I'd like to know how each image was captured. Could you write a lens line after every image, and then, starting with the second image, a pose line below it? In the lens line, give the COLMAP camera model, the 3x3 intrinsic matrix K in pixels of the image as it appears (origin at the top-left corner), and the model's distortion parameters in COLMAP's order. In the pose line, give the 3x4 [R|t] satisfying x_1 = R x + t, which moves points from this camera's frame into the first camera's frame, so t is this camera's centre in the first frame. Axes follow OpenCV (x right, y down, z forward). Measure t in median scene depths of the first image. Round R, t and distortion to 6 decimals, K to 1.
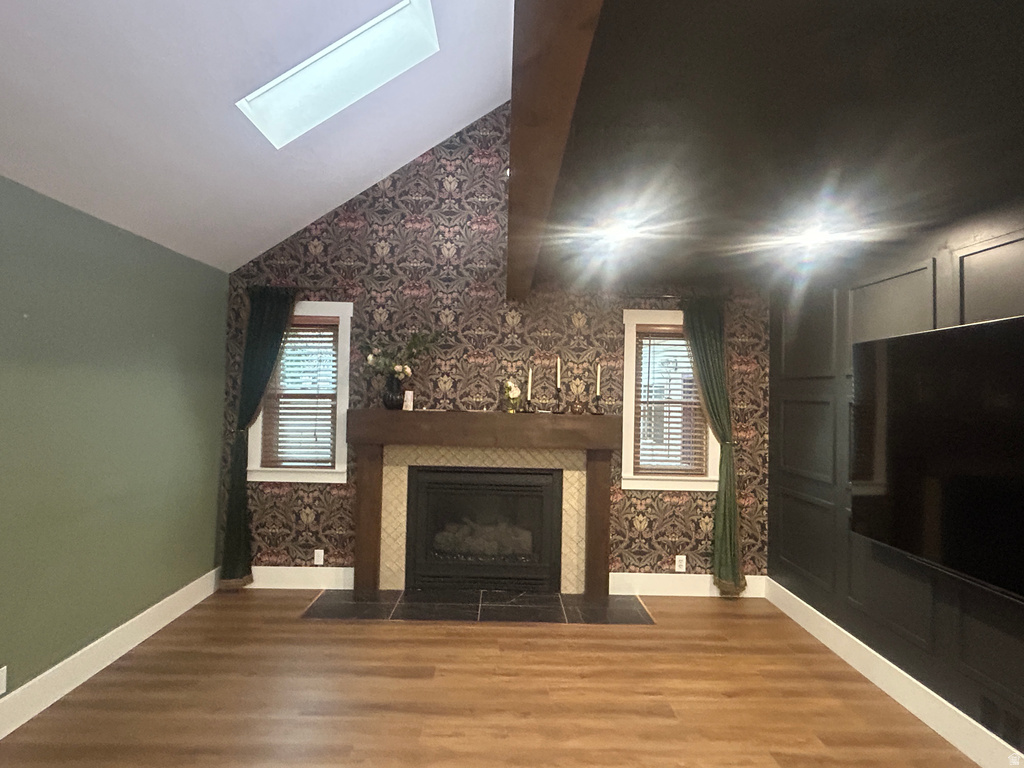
lens RADIAL K [[580.5, 0, 512.0], [0, 580.5, 384.0], [0, 0, 1]] dist [-0.005764, 0.008765]
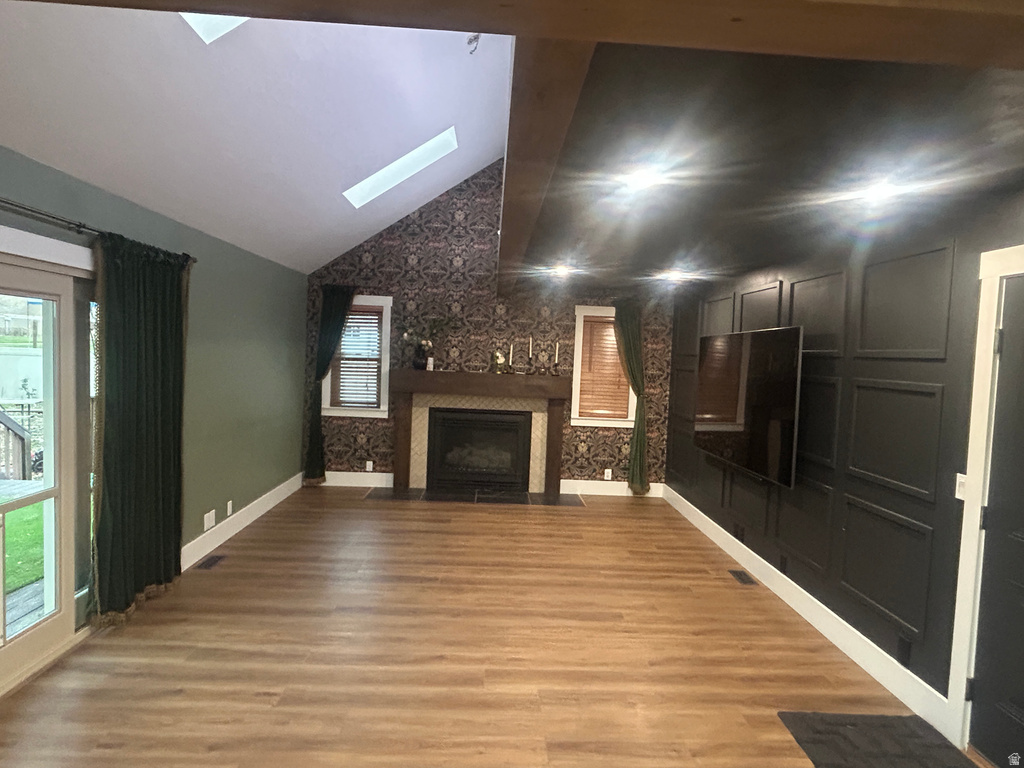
lens RADIAL K [[580.5, 0, 512.0], [0, 580.5, 384.0], [0, 0, 1]] dist [-0.005764, 0.008765]
pose [[0.999663, 0.018951, 0.017767, 0.007764], [-0.020058, 0.997729, 0.064303, -0.019989], [-0.016508, -0.064638, 0.997772, -0.496335]]
